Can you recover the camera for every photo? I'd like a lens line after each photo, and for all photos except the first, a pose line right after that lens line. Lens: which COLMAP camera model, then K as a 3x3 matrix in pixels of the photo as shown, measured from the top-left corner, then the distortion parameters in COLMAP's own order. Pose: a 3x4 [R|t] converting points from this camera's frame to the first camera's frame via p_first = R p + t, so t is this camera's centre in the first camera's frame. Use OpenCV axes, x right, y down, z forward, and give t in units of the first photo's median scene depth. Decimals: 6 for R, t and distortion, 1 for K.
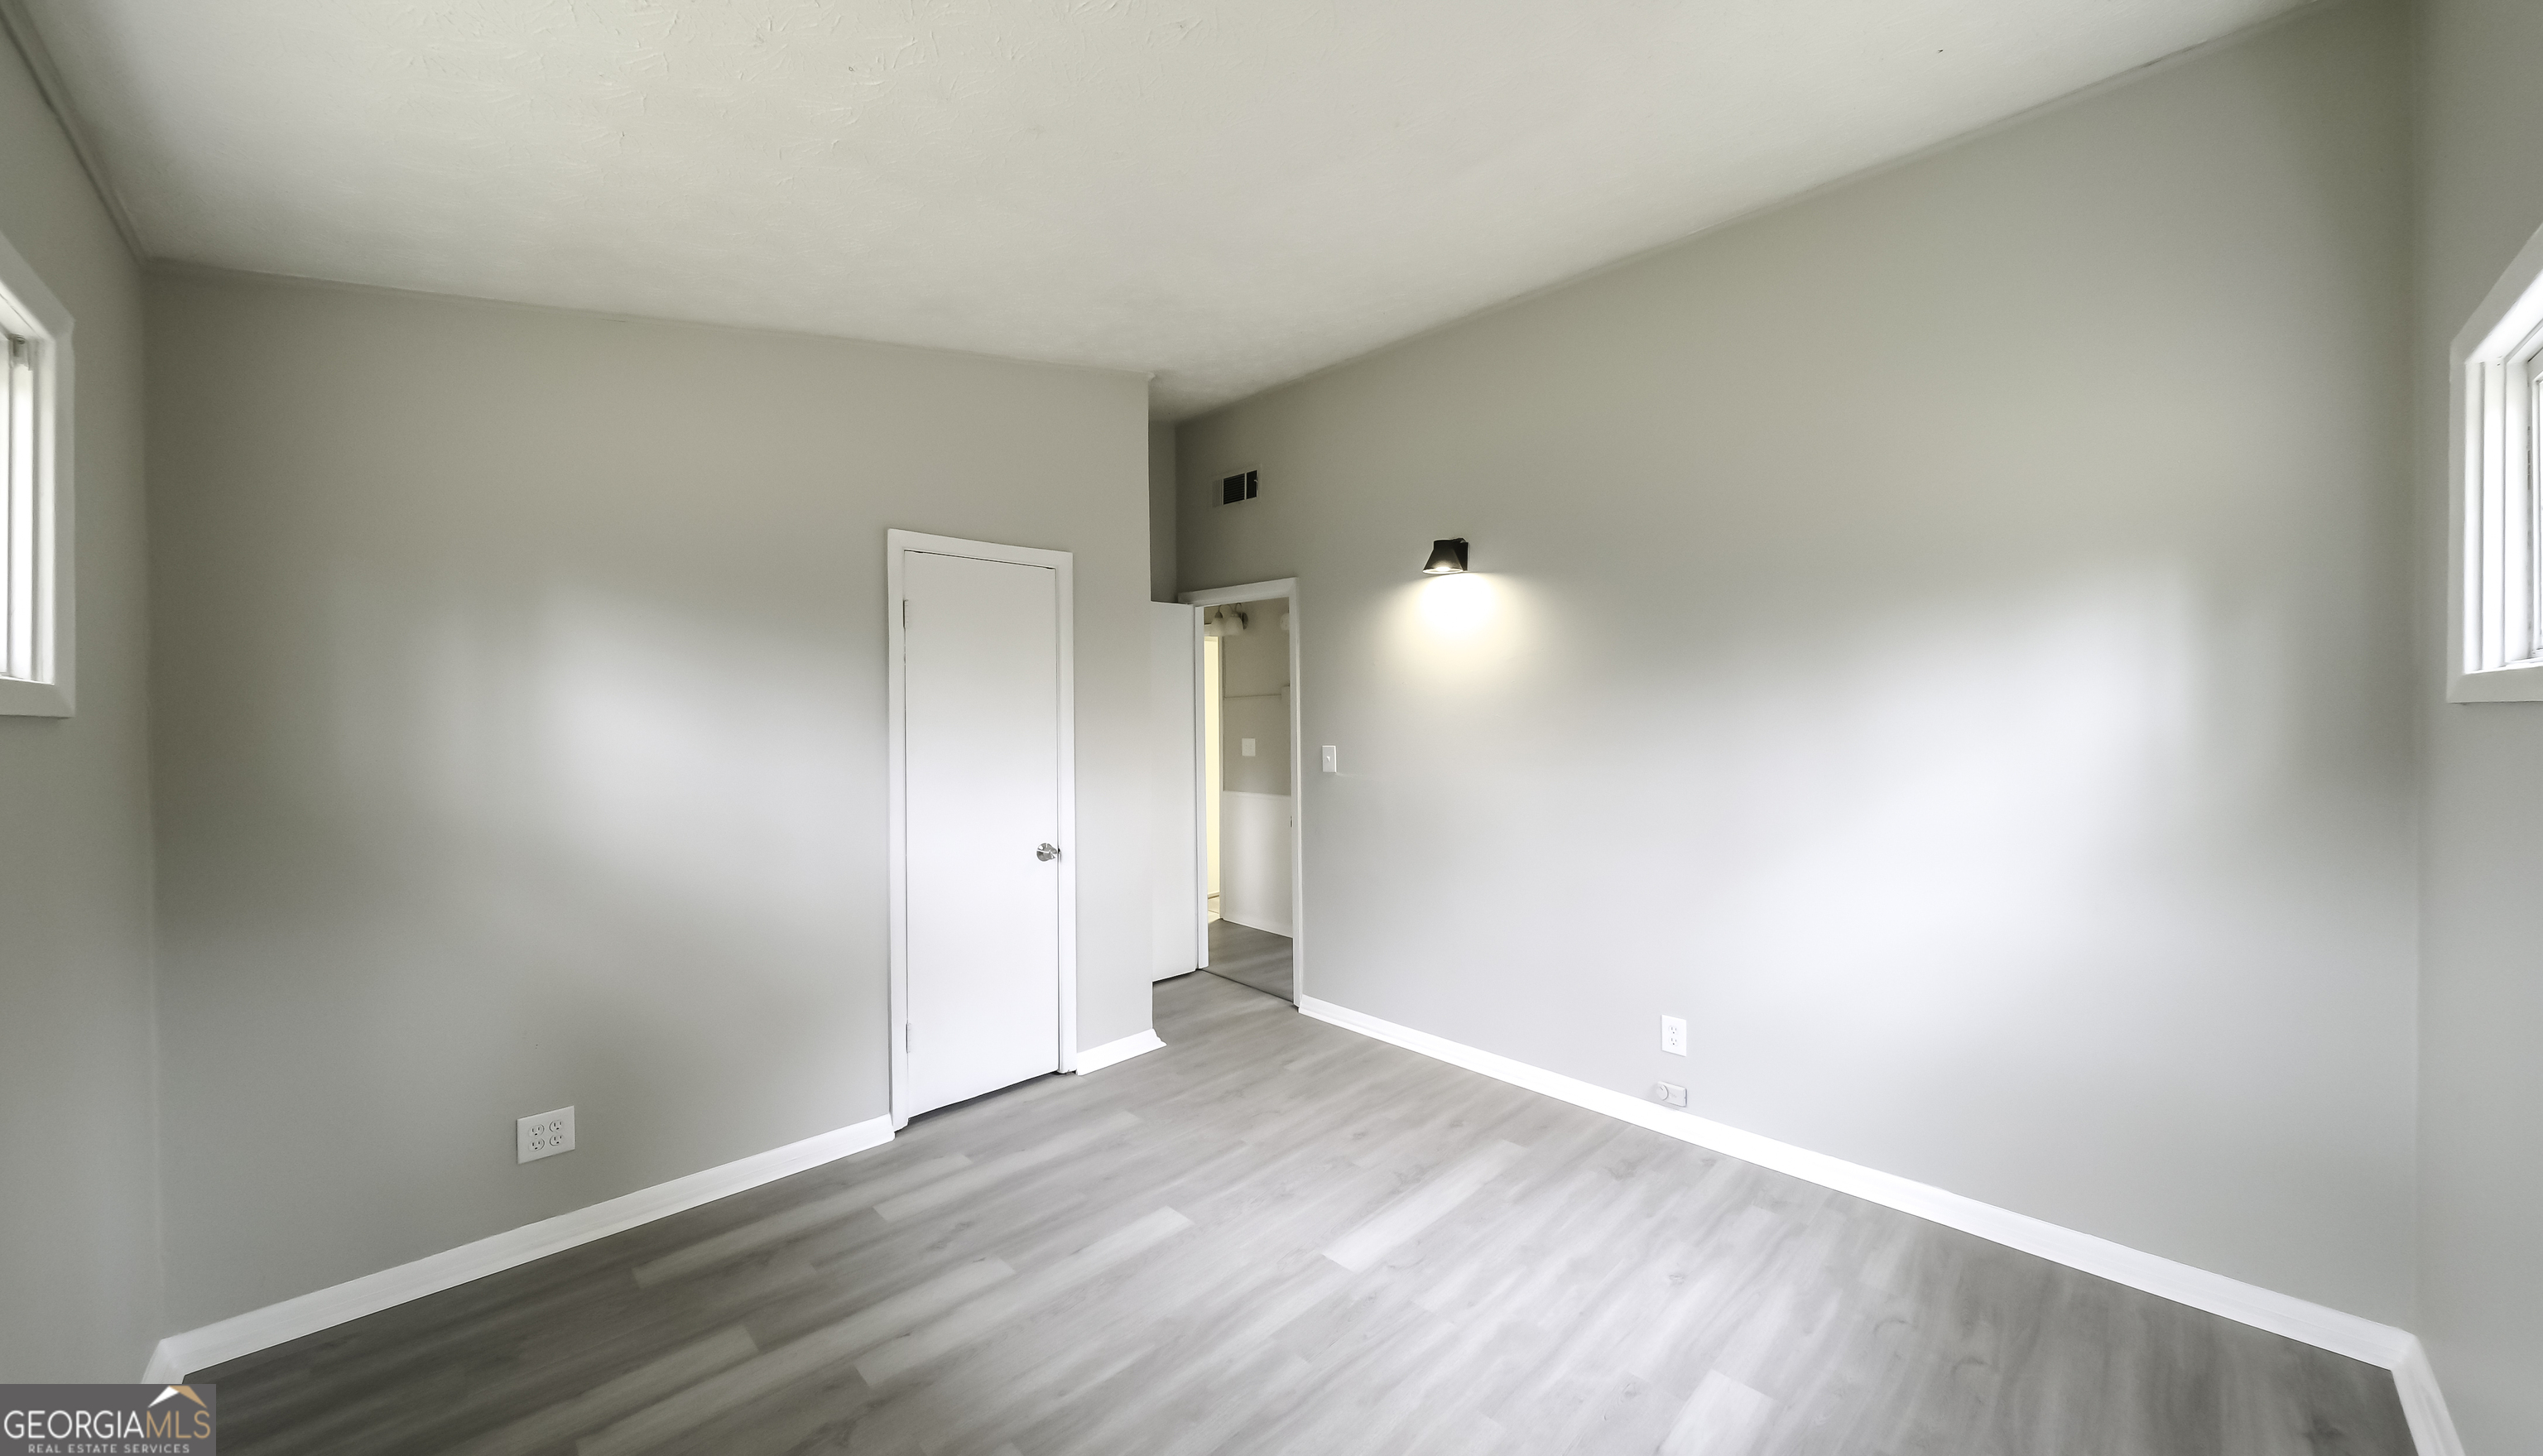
lens RADIAL K [[887.0, 0, 1271.5], [0, 887.0, 728.0], [0, 0, 1]] dist [-0.000203, -0.000040]
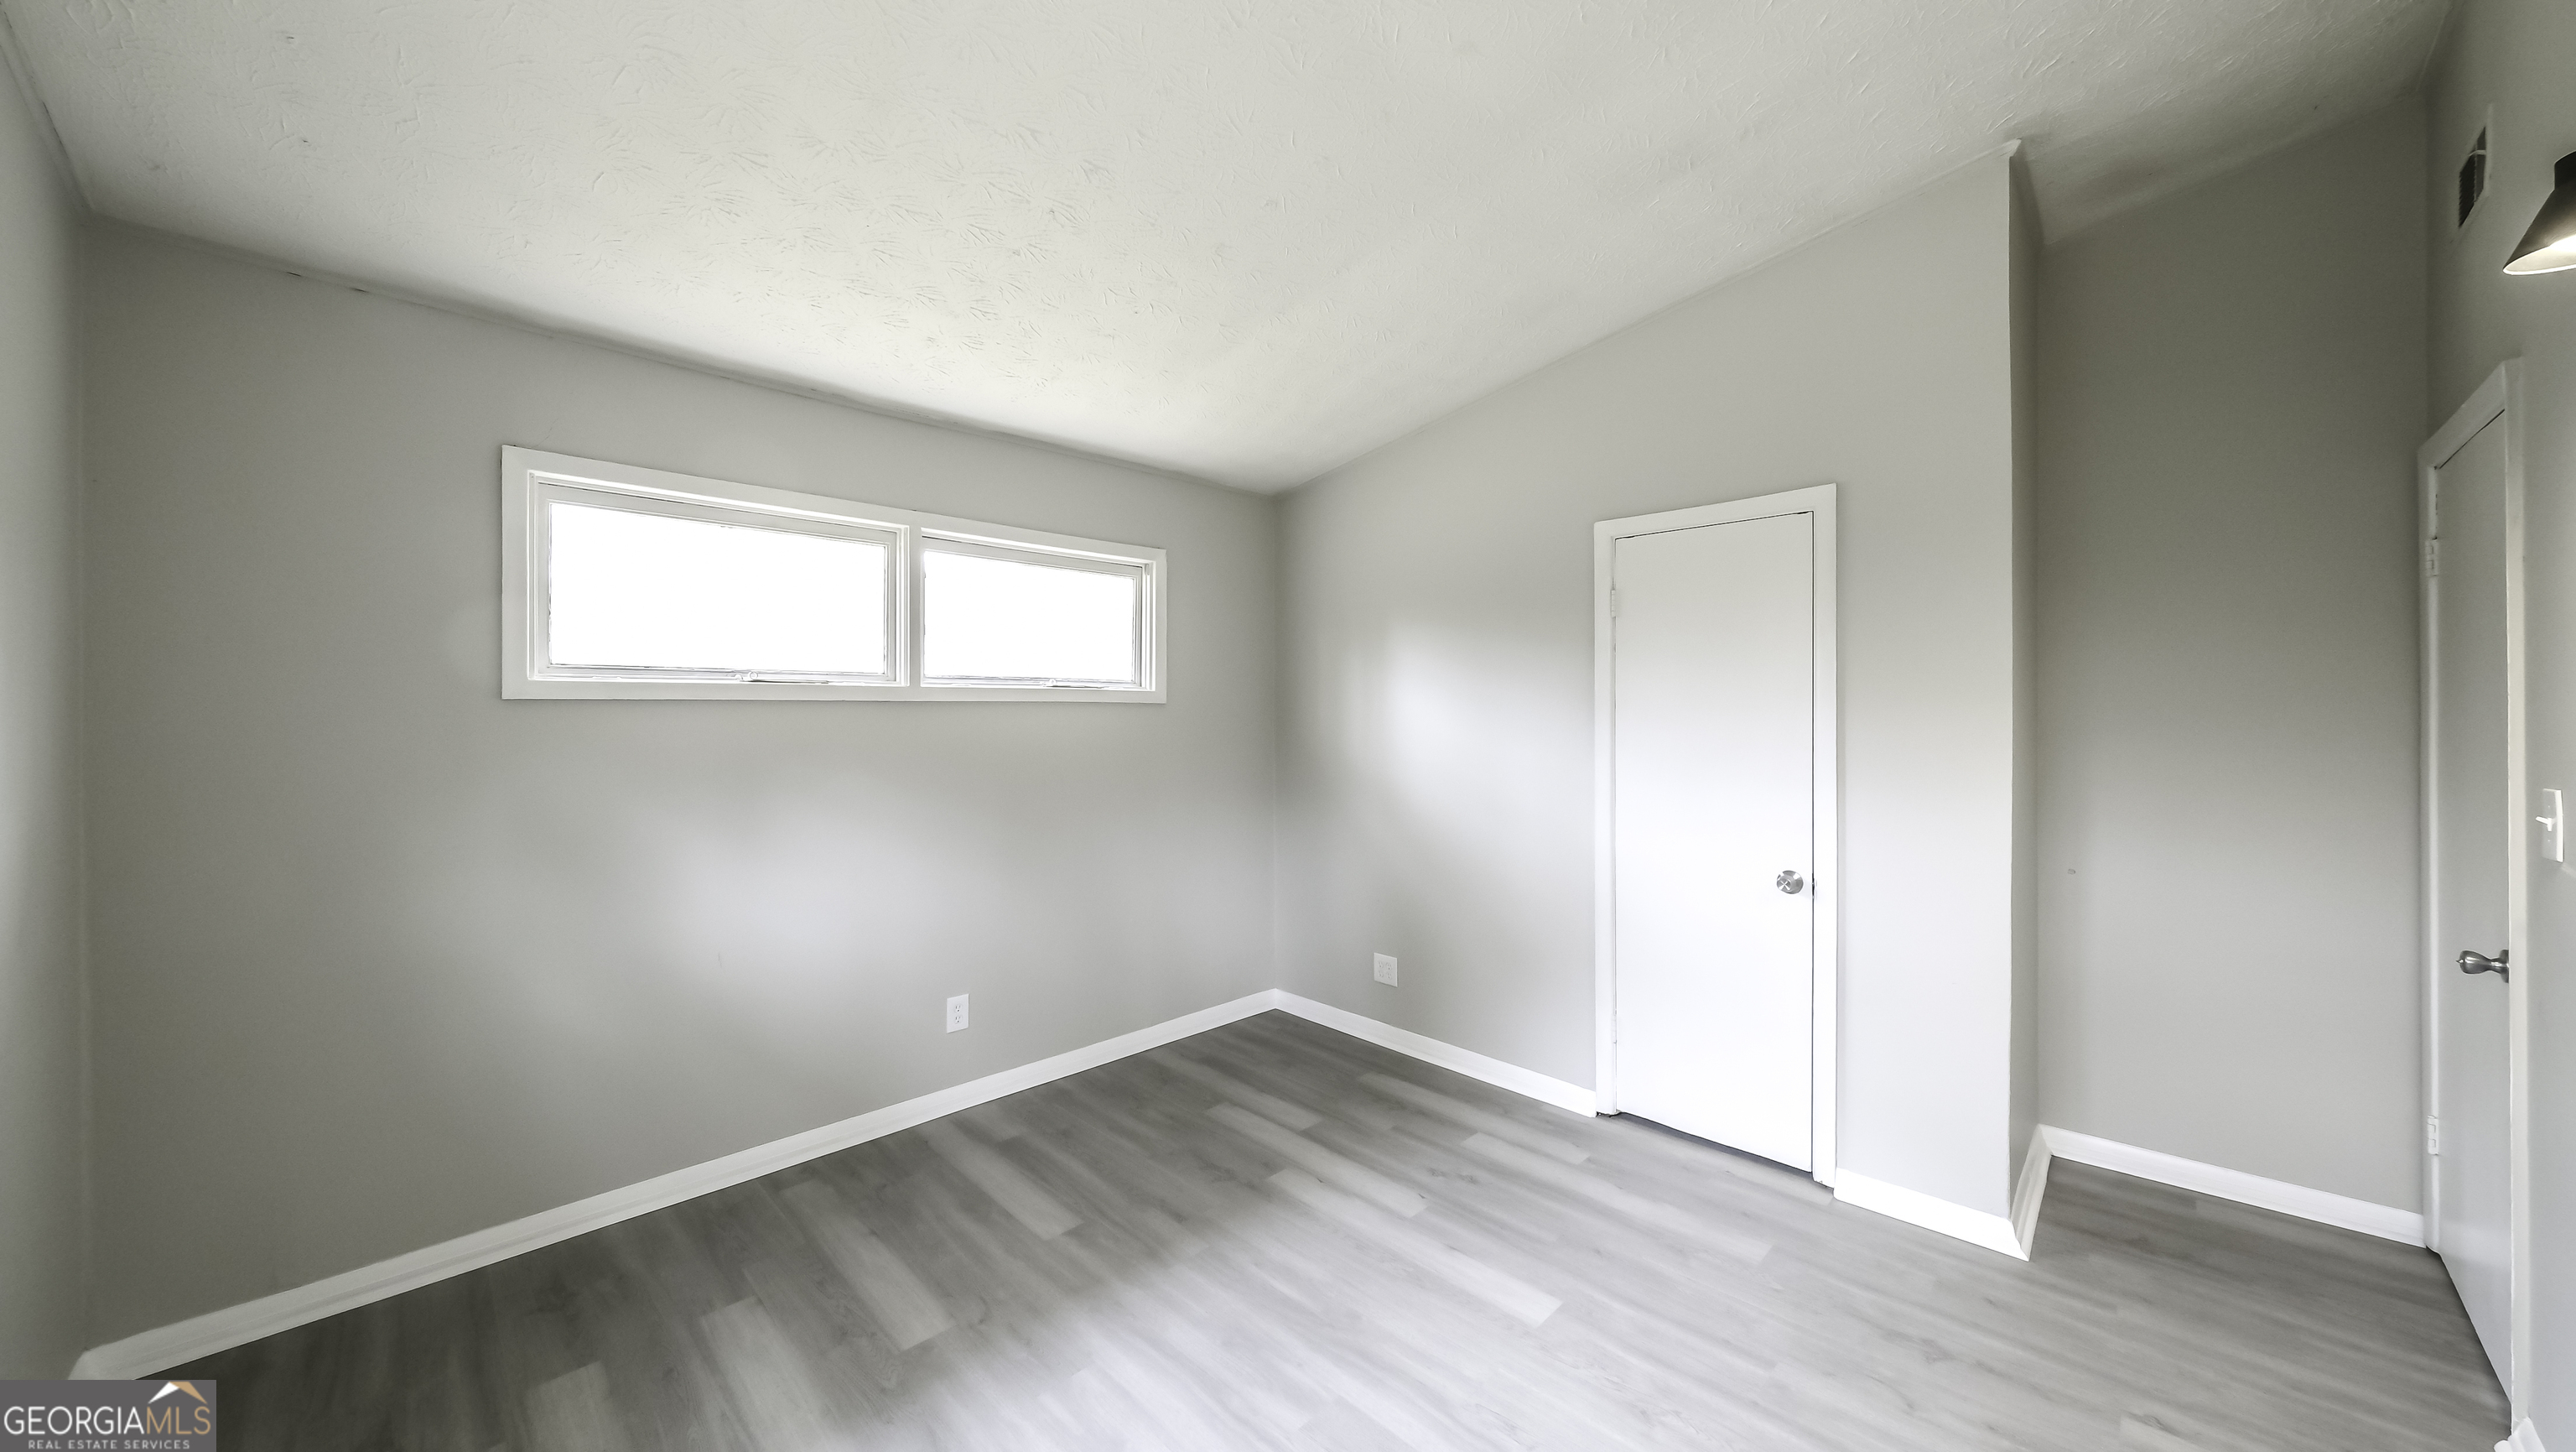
lens RADIAL K [[902.7, 0, 1281.5], [0, 902.7, 712.6], [0, 0, 1]] dist [0.001377, 0.000233]
pose [[0.008428, 0.009177, -0.999922, 0.716080], [-0.018083, 0.999796, 0.009024, -0.008120], [0.999801, 0.018006, 0.008592, 0.731150]]
